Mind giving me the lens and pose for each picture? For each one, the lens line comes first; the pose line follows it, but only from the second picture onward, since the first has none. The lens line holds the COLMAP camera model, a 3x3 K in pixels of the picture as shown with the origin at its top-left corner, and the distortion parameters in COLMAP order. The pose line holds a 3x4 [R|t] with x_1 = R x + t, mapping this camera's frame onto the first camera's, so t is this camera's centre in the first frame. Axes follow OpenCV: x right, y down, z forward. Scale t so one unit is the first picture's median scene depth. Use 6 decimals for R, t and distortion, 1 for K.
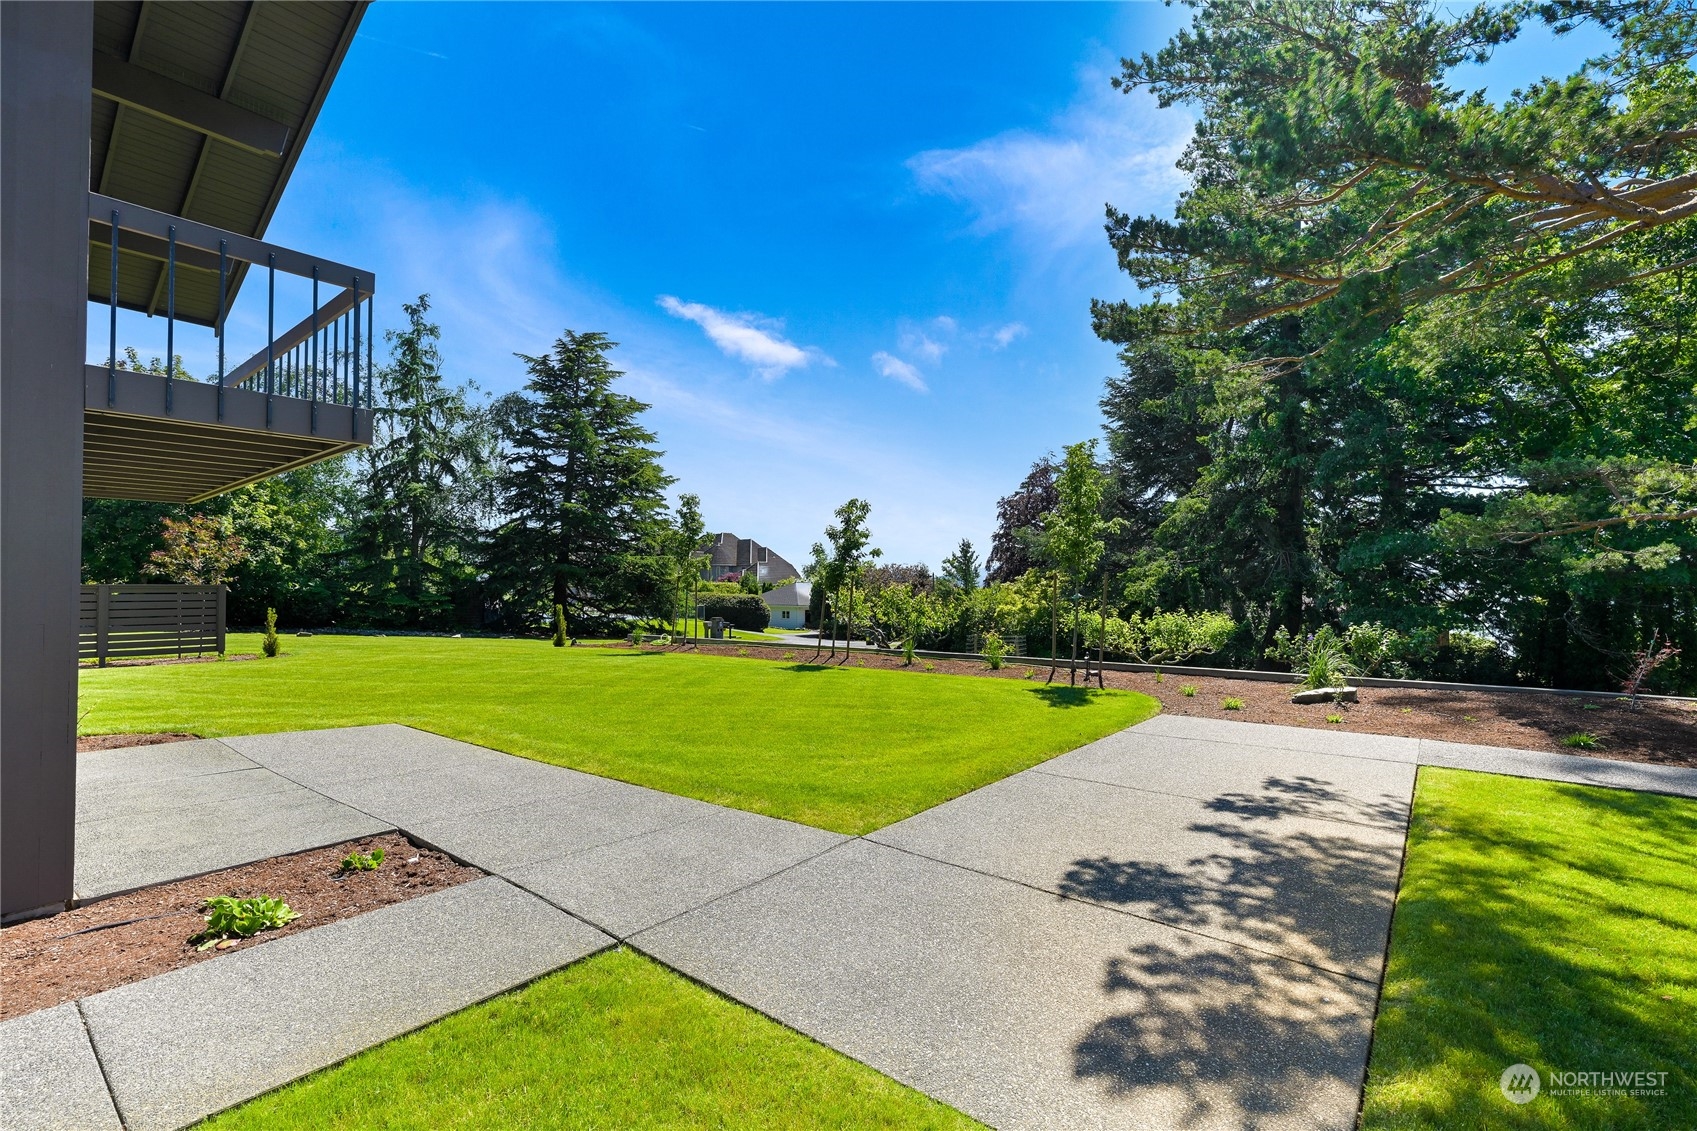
lens RADIAL K [[756.7, 0, 847.7], [0, 756.7, 569.7], [0, 0, 1]] dist [-0.001455, -0.000214]
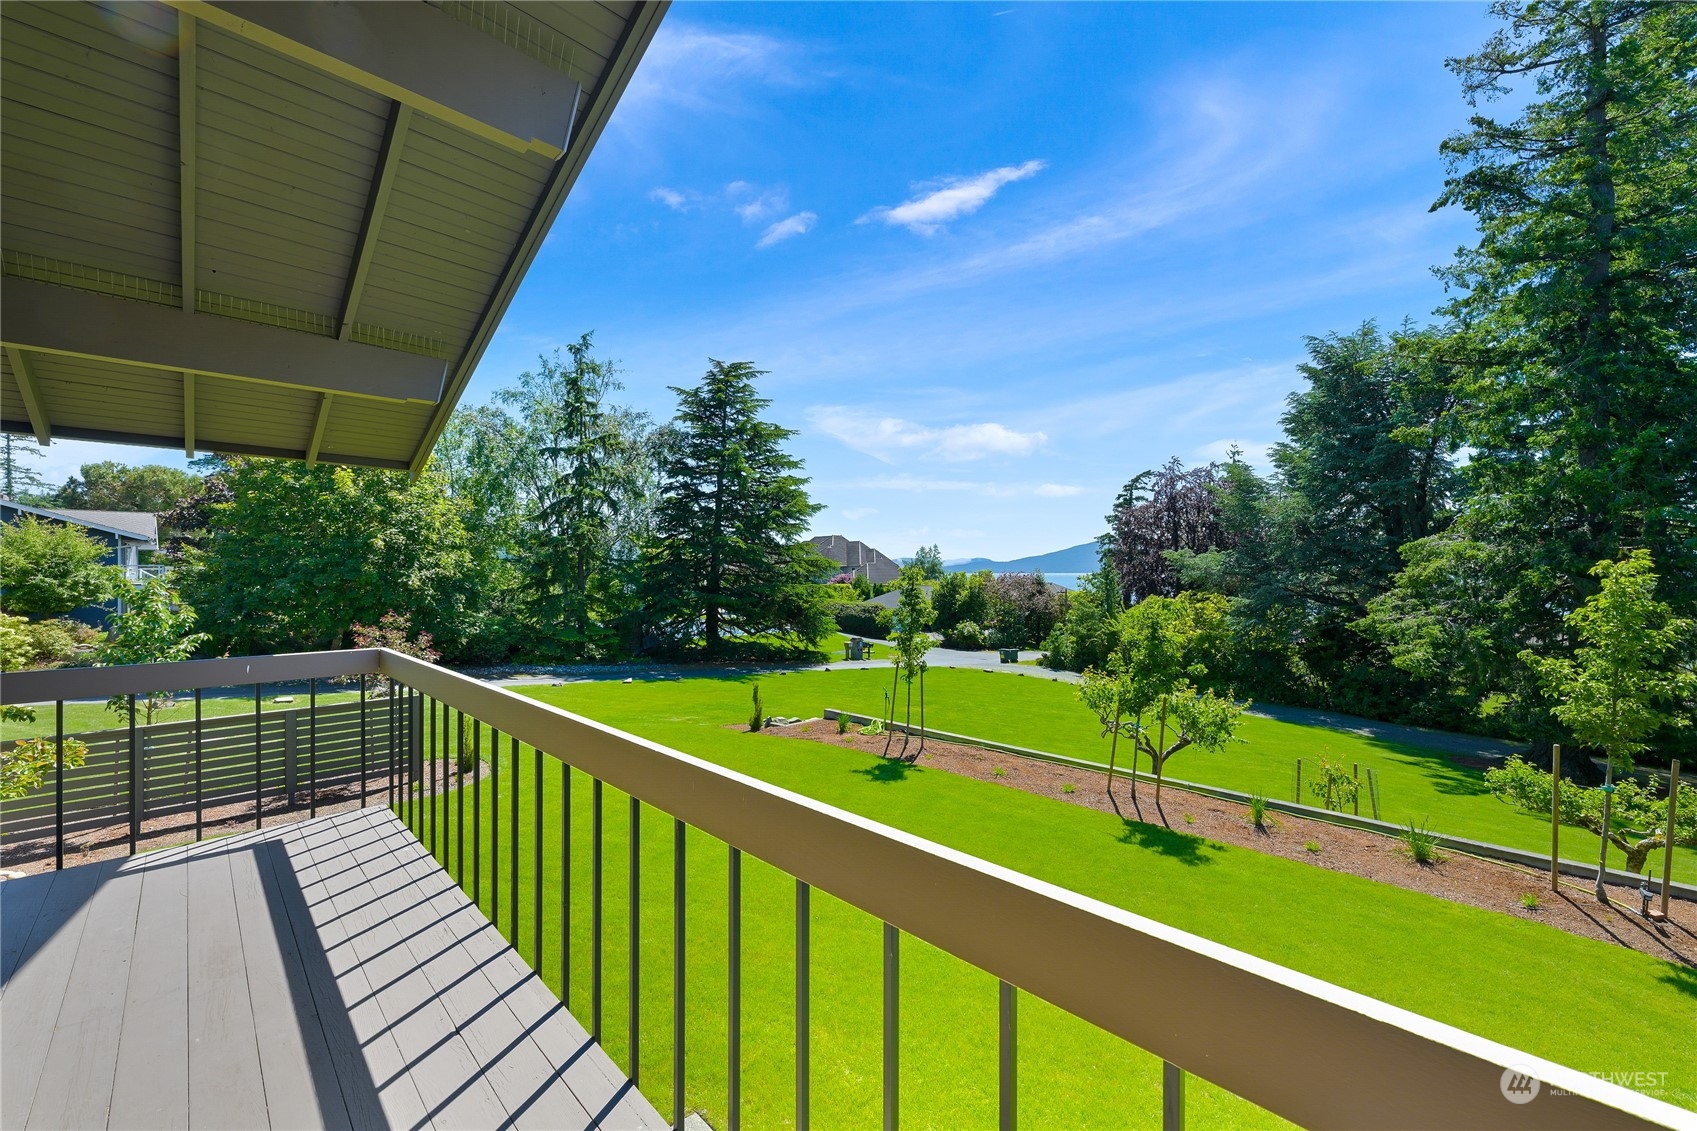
lens RADIAL K [[680.6, 0, 853.3], [0, 680.6, 571.6], [0, 0, 1]] dist [-0.002763, -0.000063]
pose [[0.994073, -0.004436, -0.108627, -0.088098], [0.006863, 0.999735, 0.021978, -0.051554], [0.108500, -0.022594, 0.993840, 0.102162]]
